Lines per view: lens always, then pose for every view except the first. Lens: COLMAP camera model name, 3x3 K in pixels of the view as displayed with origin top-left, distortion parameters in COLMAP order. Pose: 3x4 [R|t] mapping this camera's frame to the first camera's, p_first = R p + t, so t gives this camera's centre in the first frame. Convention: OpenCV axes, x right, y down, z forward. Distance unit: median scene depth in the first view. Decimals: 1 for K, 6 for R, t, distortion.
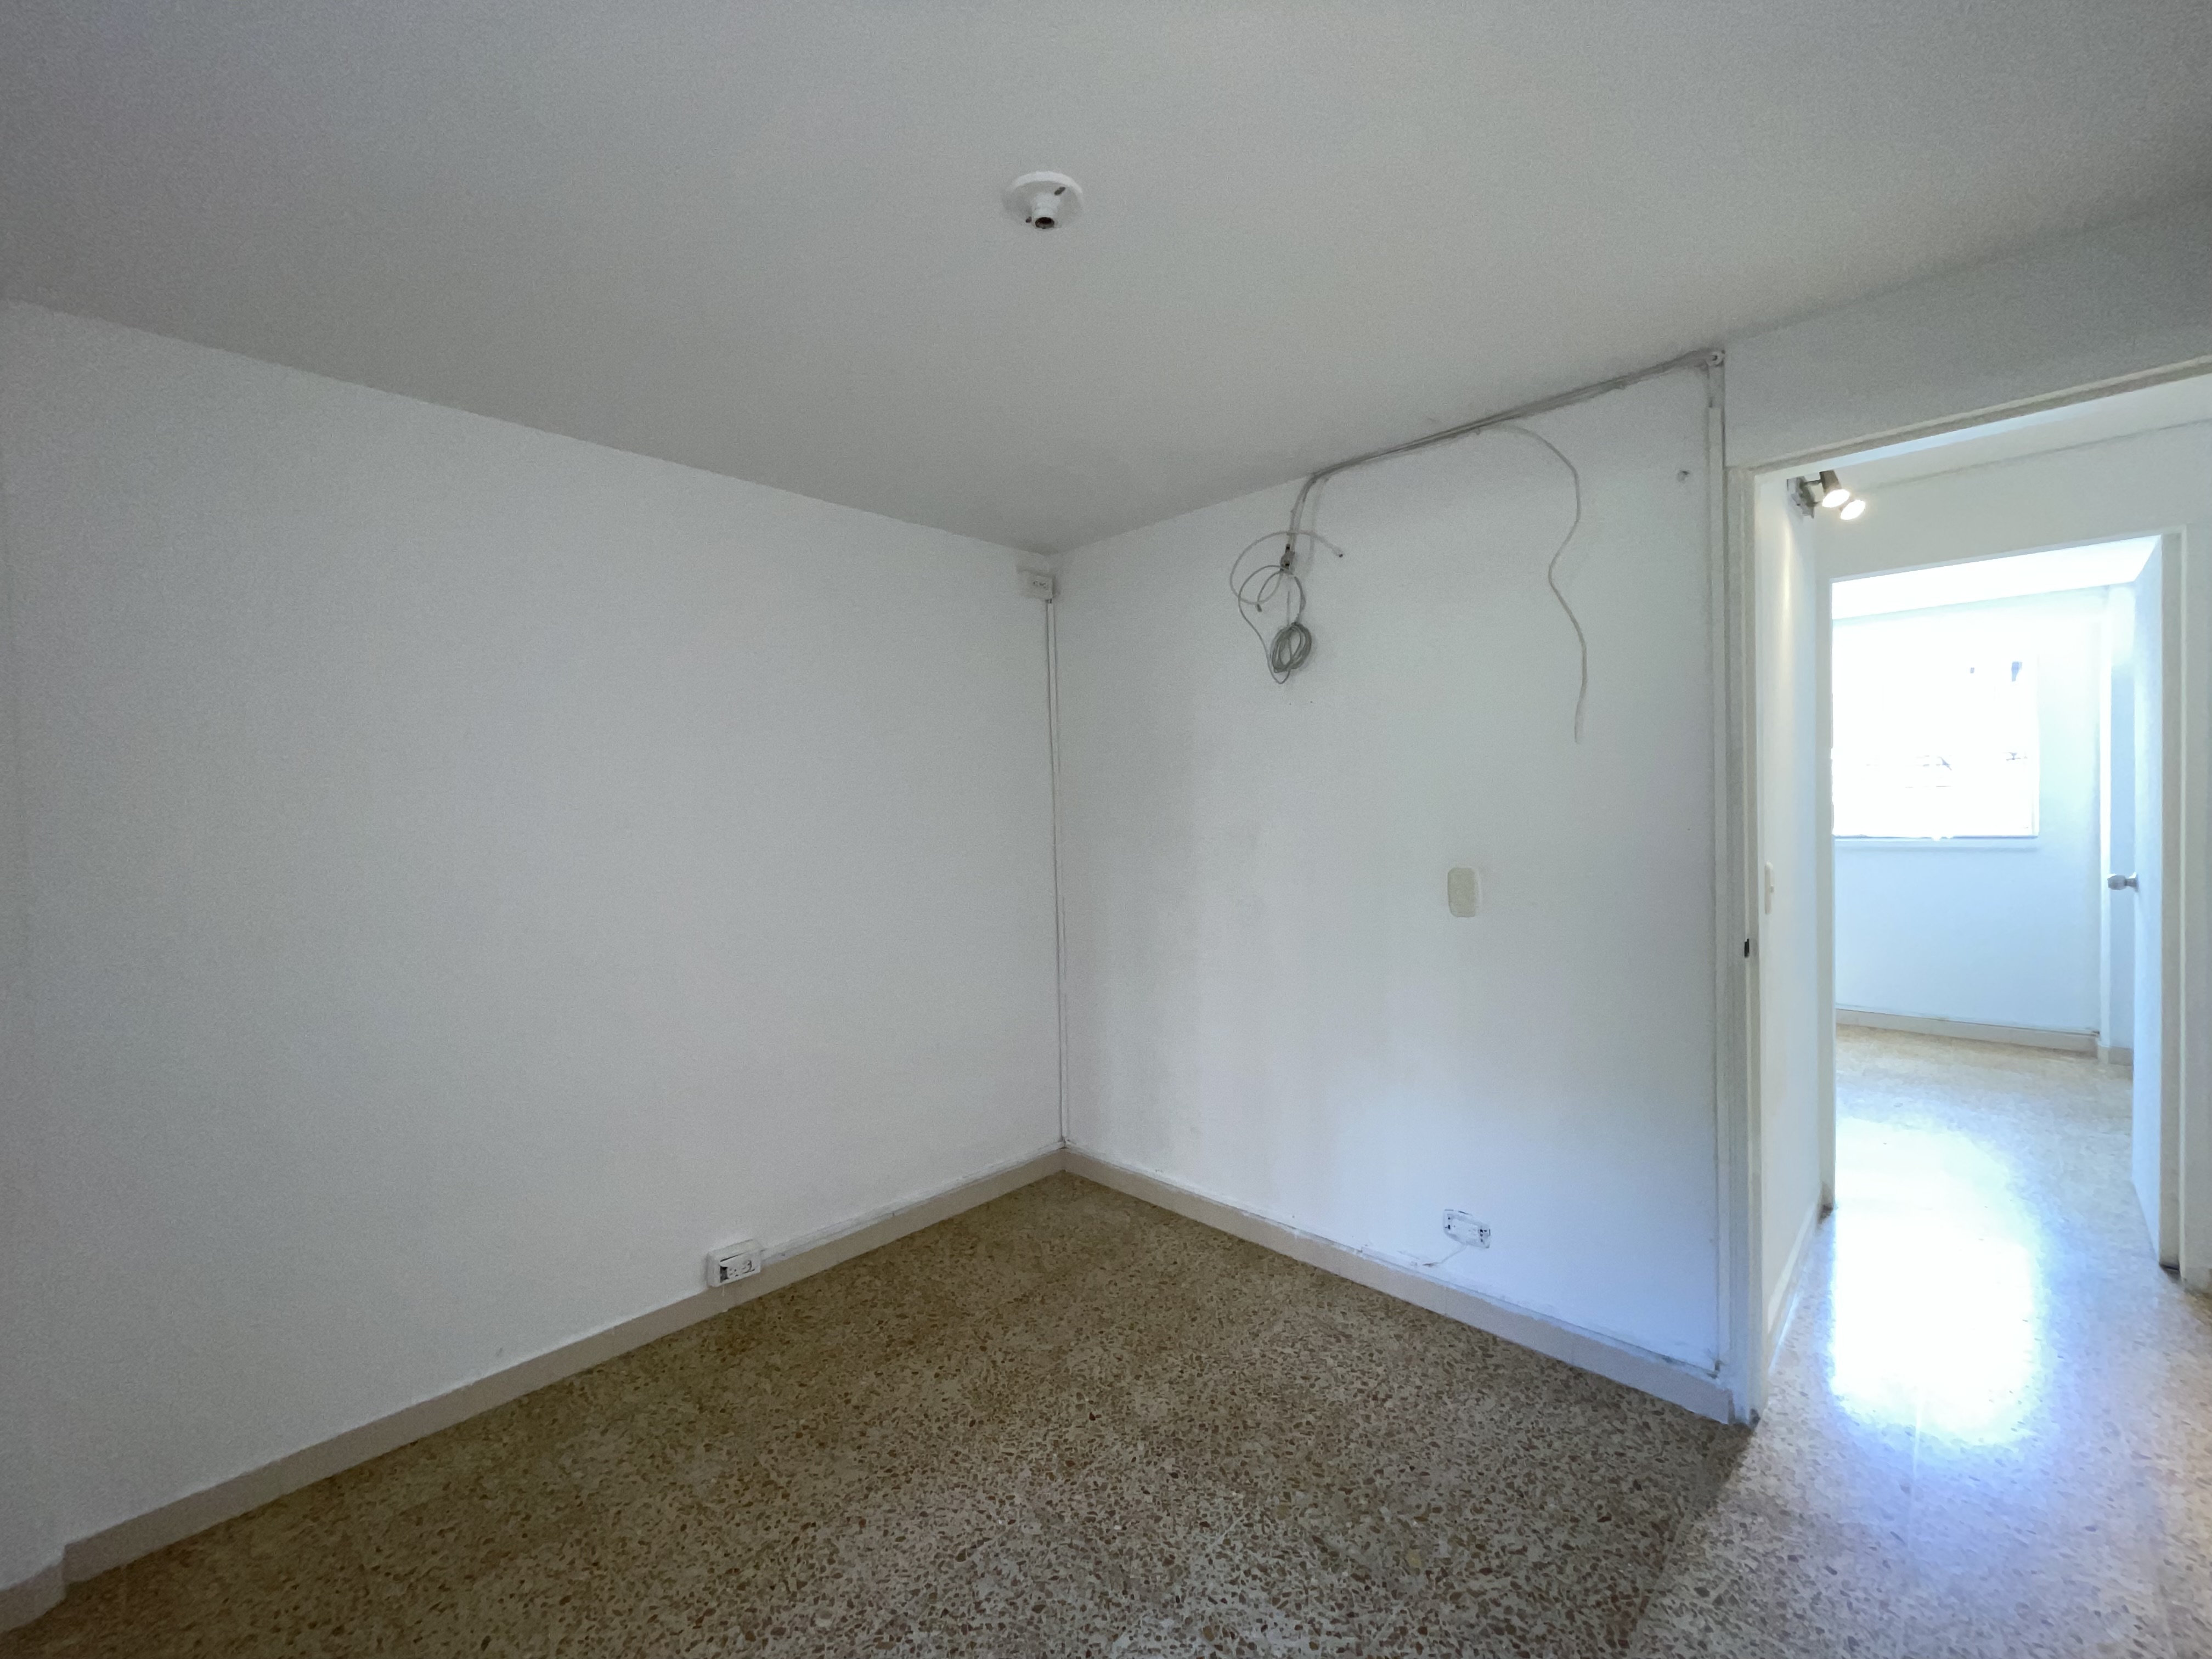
lens RADIAL K [[897.9, 0, 1112.8], [0, 897.9, 829.3], [0, 0, 1]] dist [-0.003416, 0.000273]
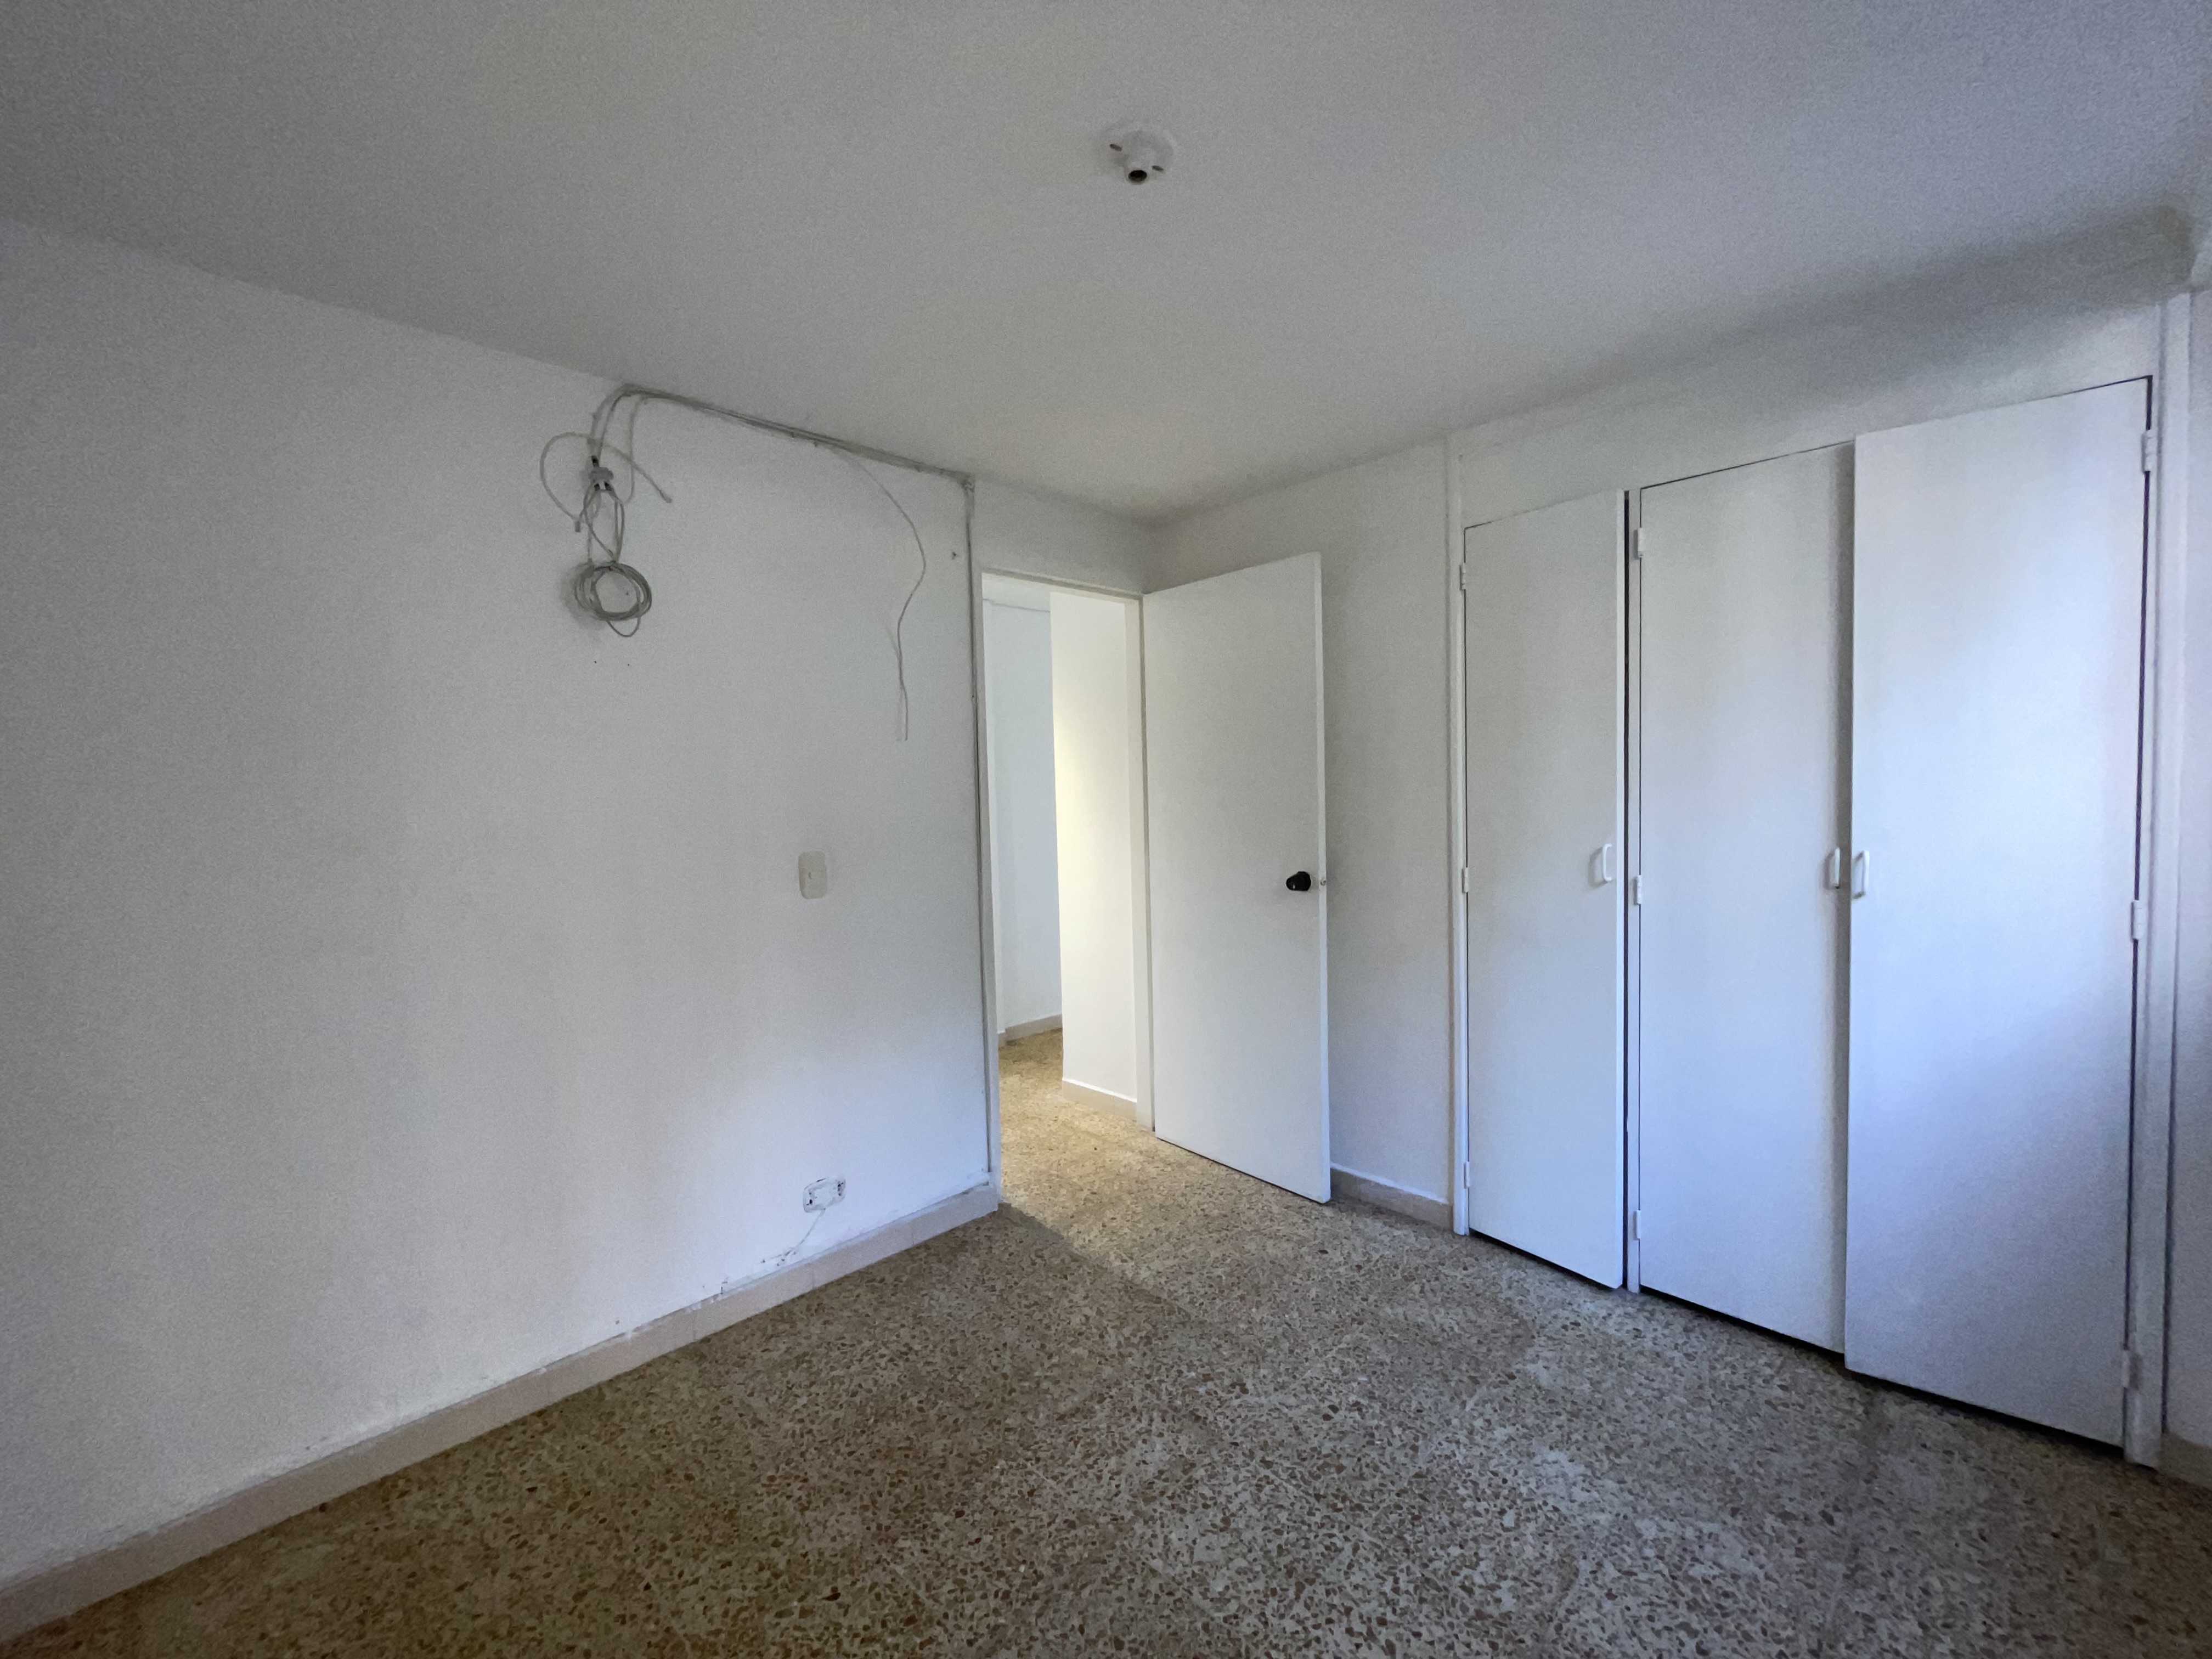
lens RADIAL K [[897.9, 0, 1104.9], [0, 897.9, 826.3], [0, 0, 1]] dist [-0.003416, 0.000273]
pose [[0.029754, -0.022877, 0.999295, -0.849033], [0.050304, 0.998505, 0.021361, 0.011181], [-0.998291, 0.049633, 0.030860, 0.816723]]
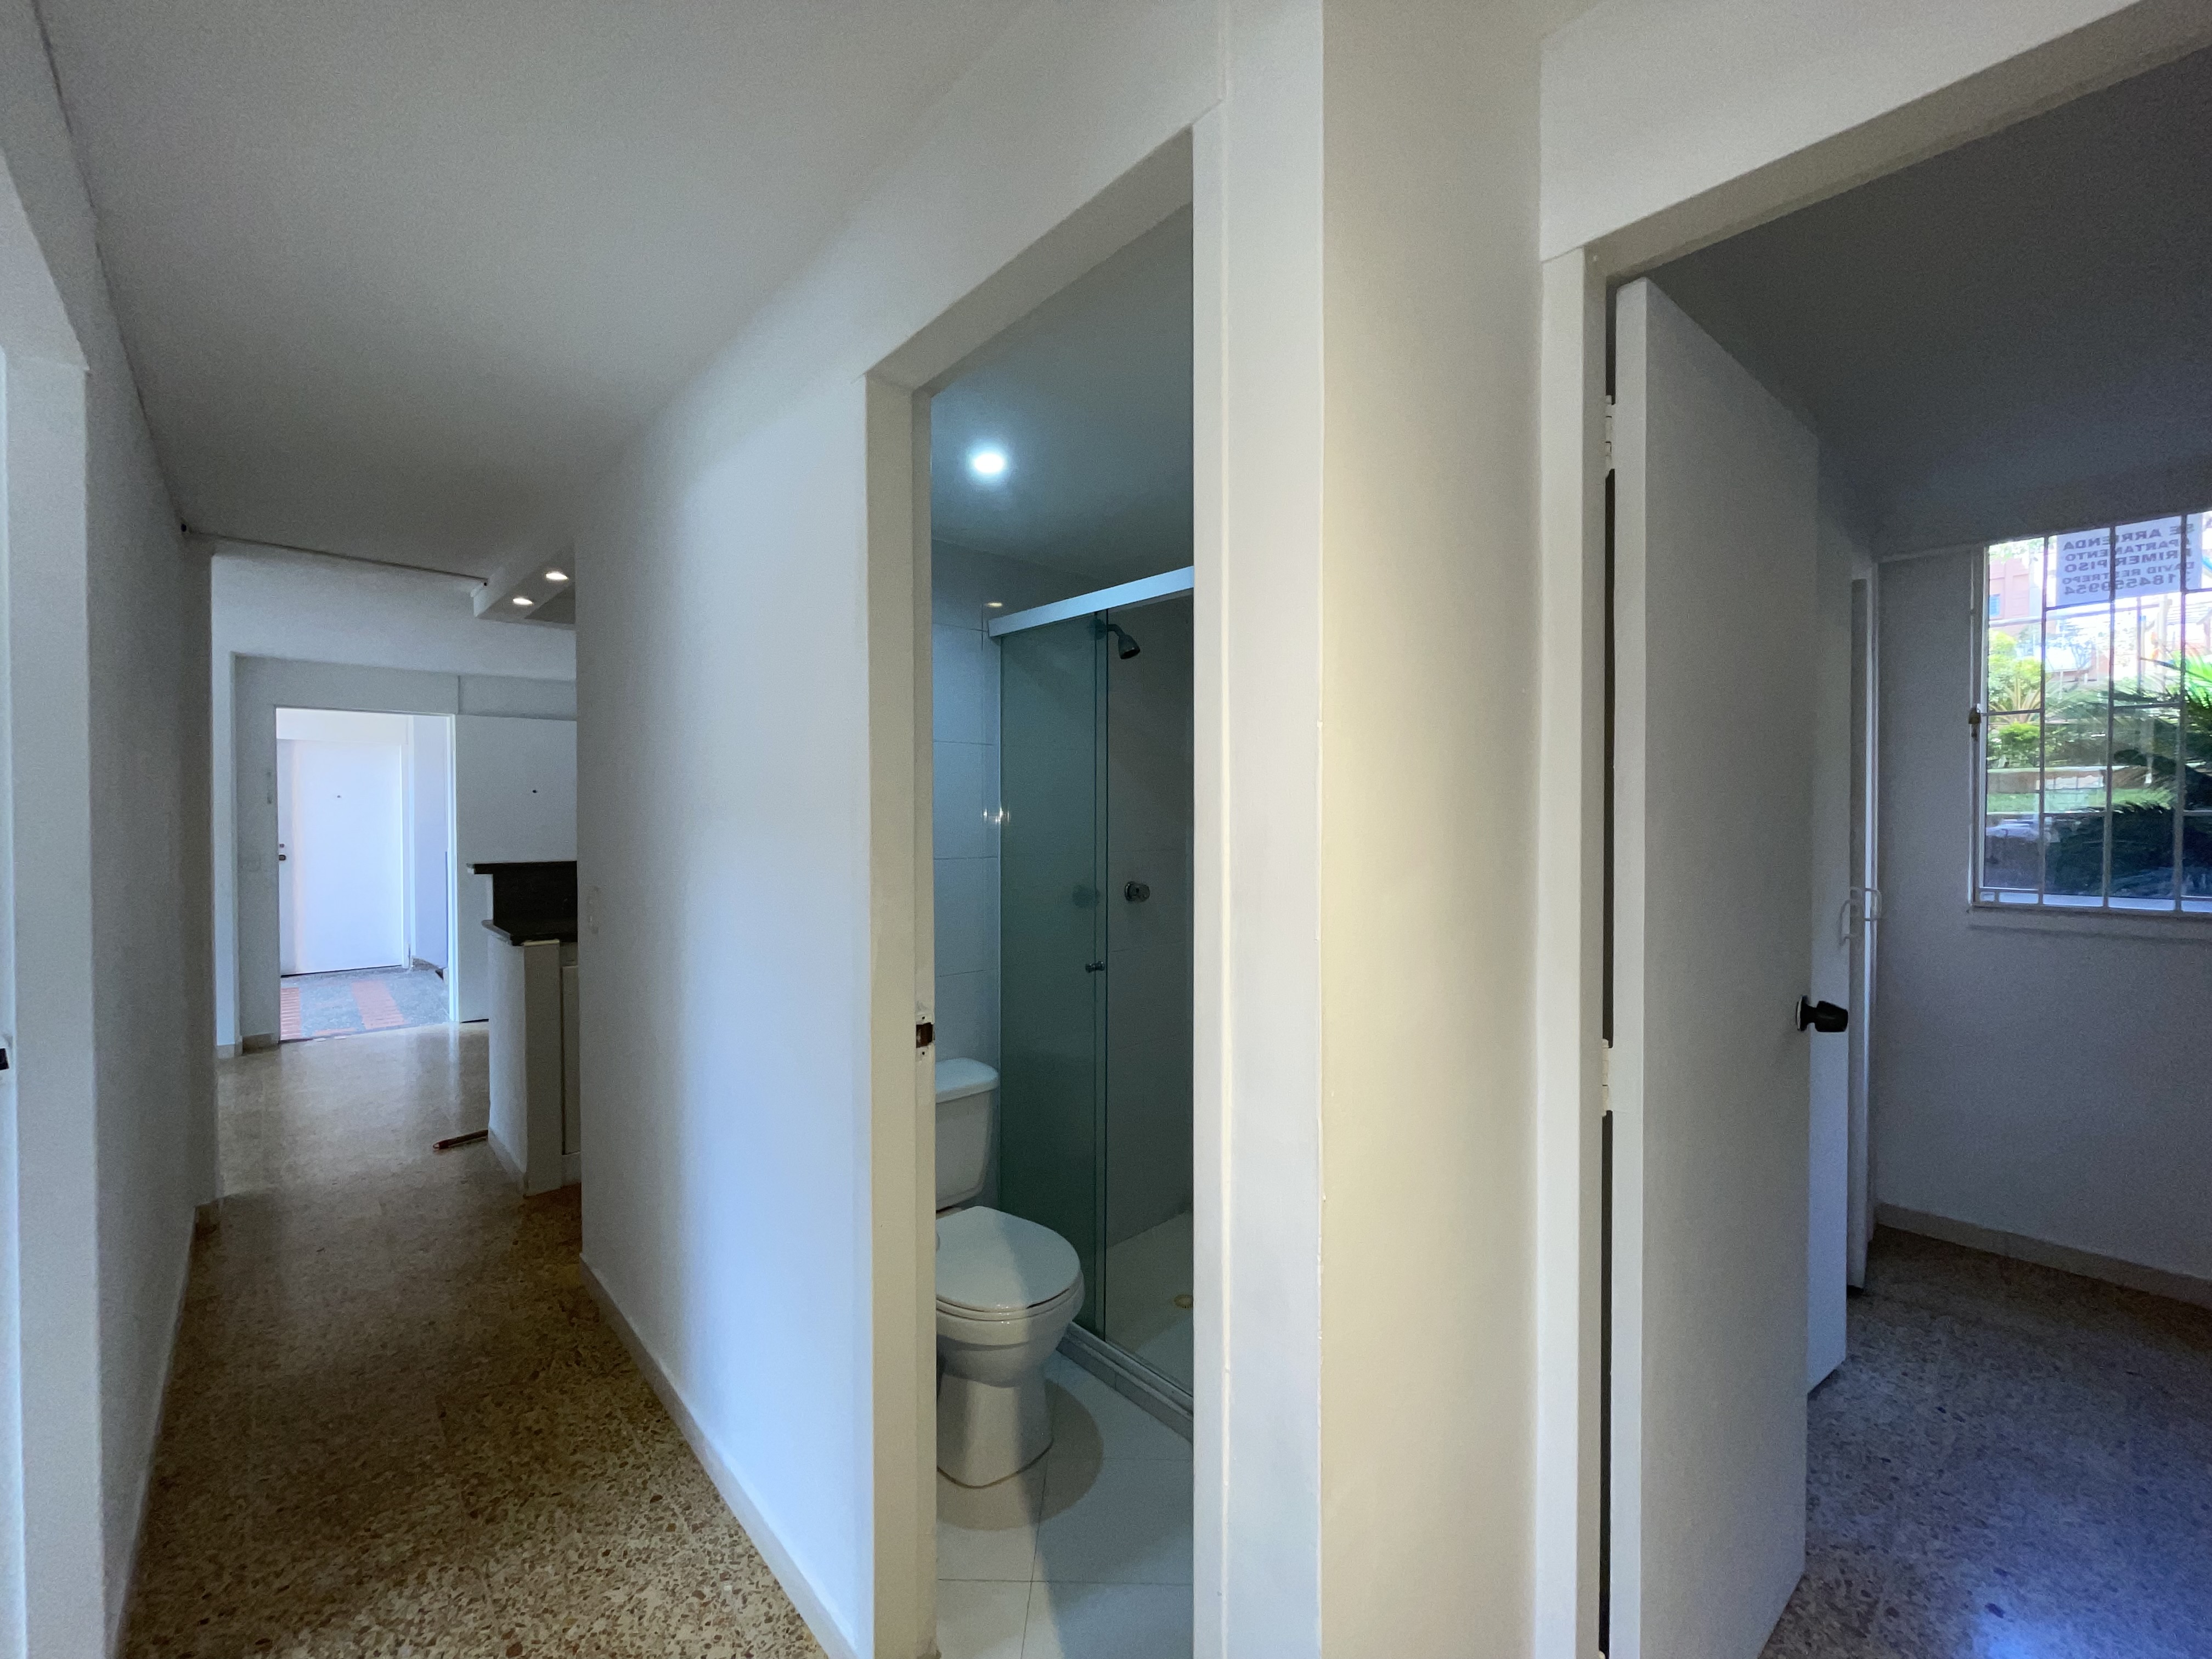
lens RADIAL K [[897.9, 0, 1105.5], [0, 897.9, 827.2], [0, 0, 1]] dist [-0.003416, 0.000273]
pose [[-0.997947, 0.023793, 0.059457, 1.393006], [0.025933, 0.999034, 0.035482, -0.068847], [-0.058555, 0.036951, -0.997600, 1.439683]]
